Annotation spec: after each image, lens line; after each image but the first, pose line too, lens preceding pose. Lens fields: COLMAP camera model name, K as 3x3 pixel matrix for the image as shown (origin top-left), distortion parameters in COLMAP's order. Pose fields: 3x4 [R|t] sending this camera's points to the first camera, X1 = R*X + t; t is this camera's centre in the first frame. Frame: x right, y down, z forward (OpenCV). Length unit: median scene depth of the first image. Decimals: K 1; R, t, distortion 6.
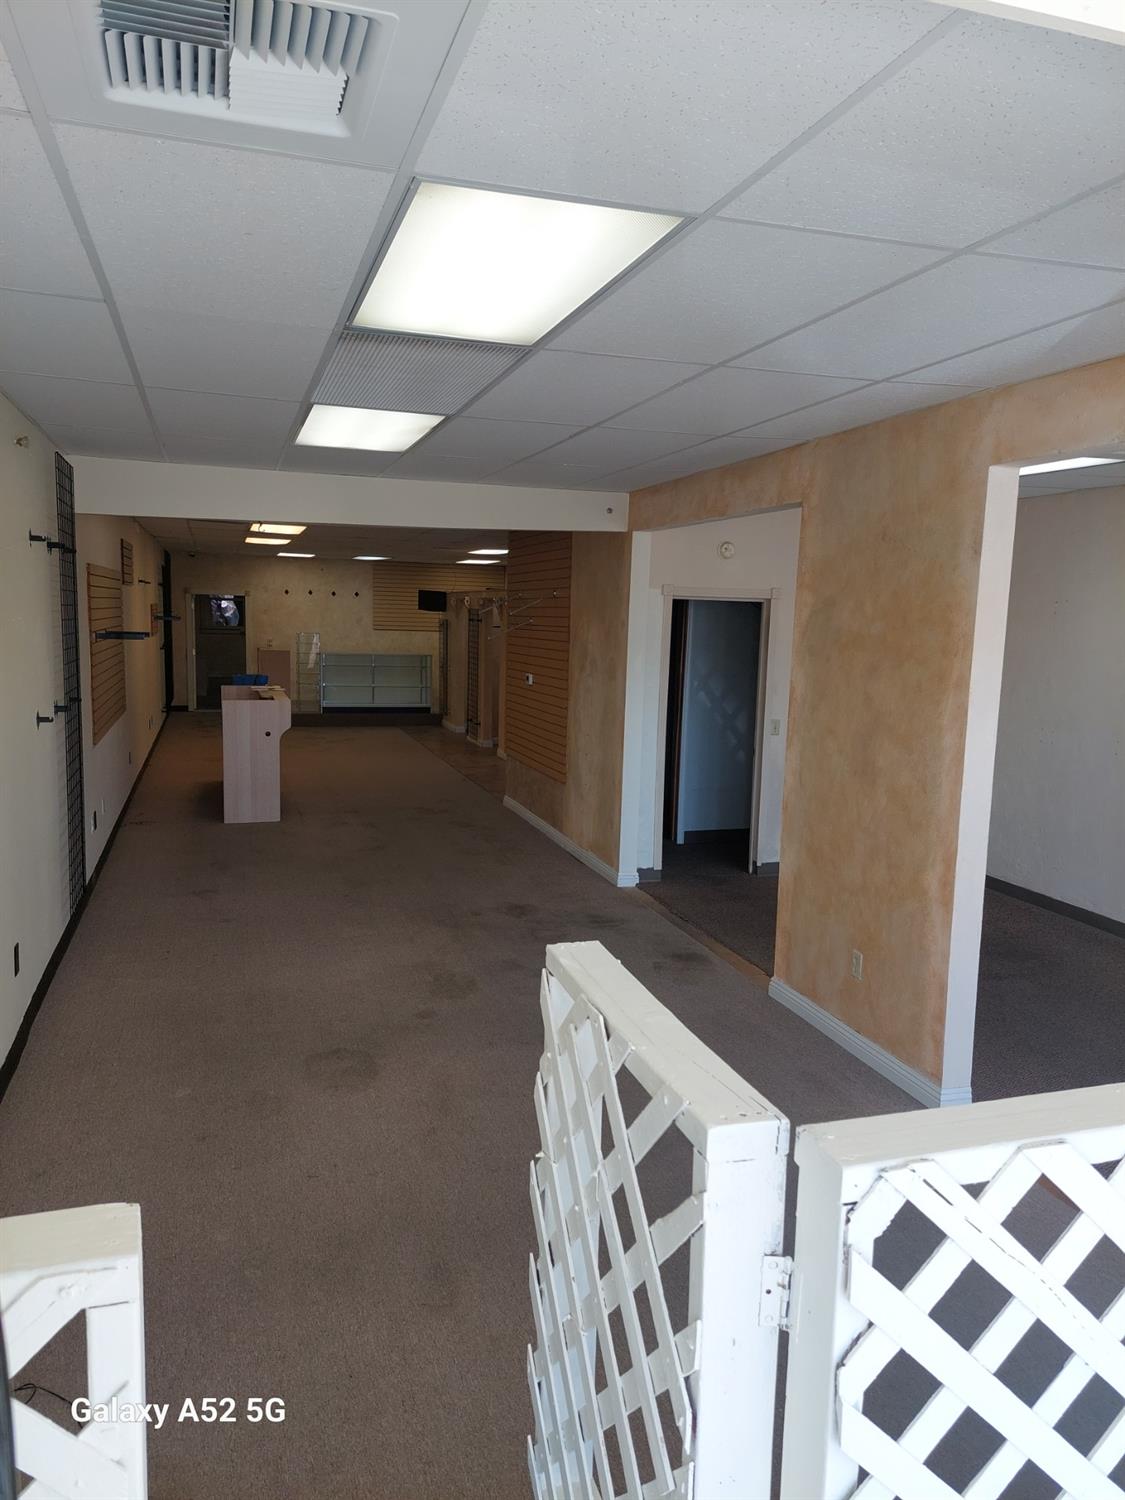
lens RADIAL K [[1077.8, 0, 560.0], [0, 1077.8, 739.3], [0, 0, 1]] dist [0.064867, -0.055170]
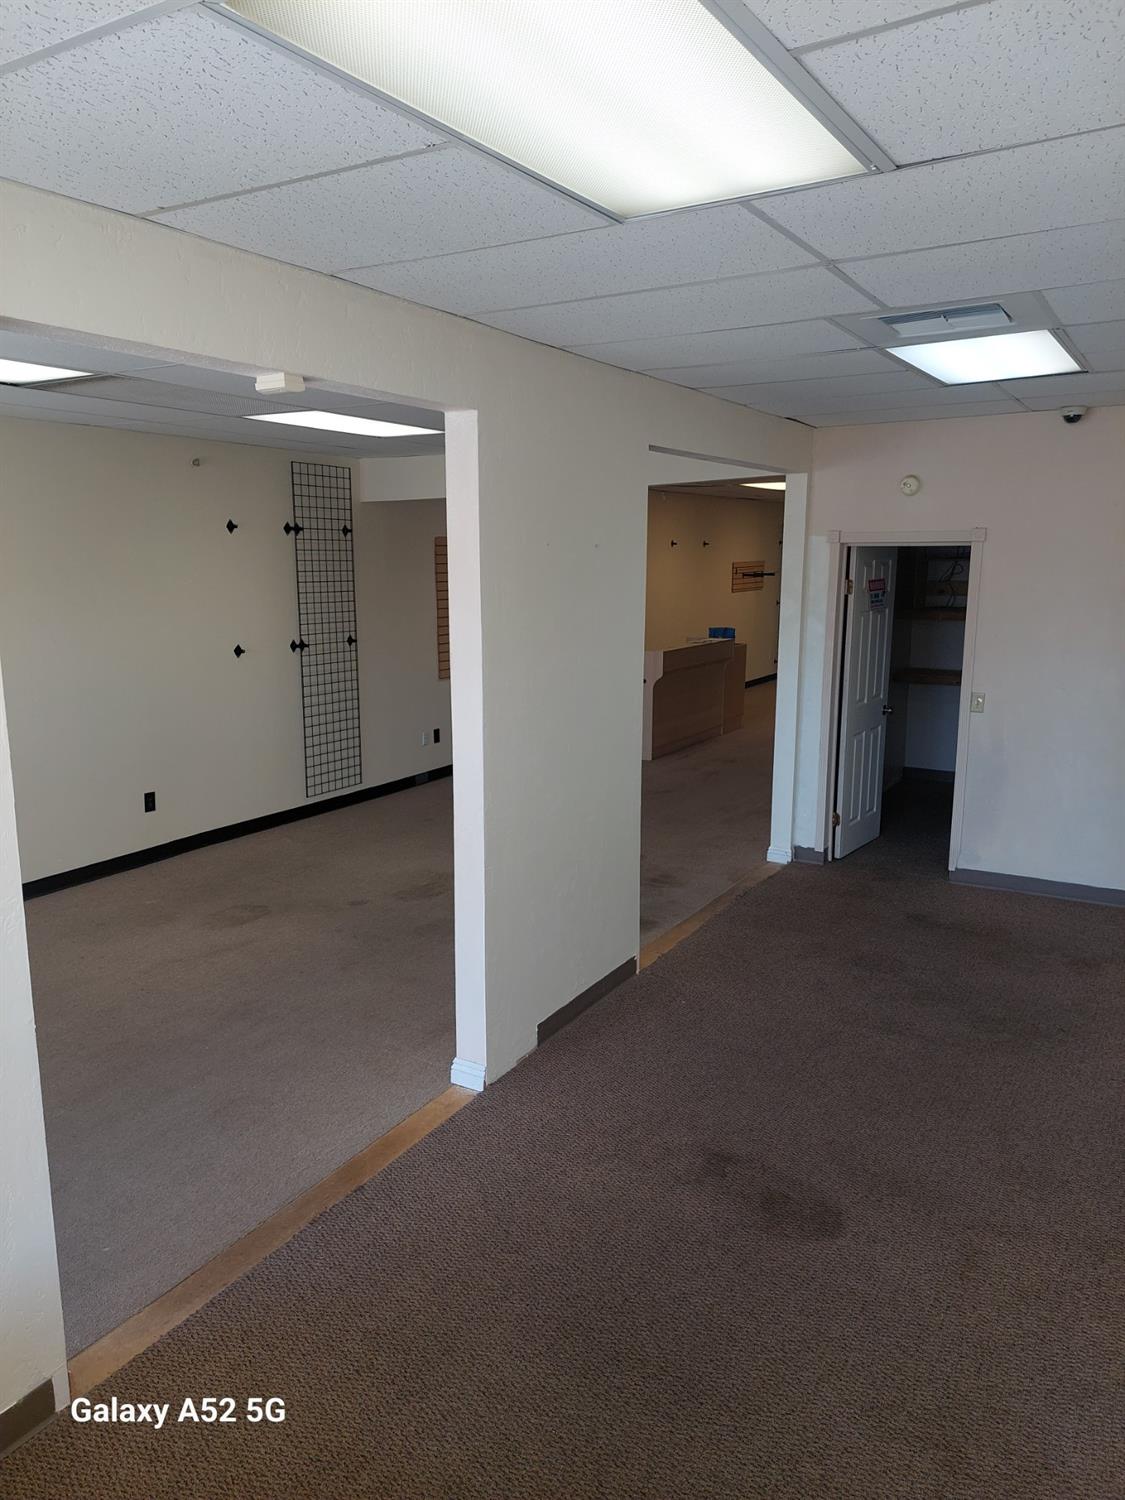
lens RADIAL K [[1079.6, 0, 566.6], [0, 1079.6, 786.8], [0, 0, 1]] dist [0.078457, 0.000511]
pose [[0.671117, 0.128012, -0.730216, 0.669266], [-0.072778, 0.991598, 0.106947, -0.014384], [0.737771, -0.018630, 0.674794, 0.271545]]
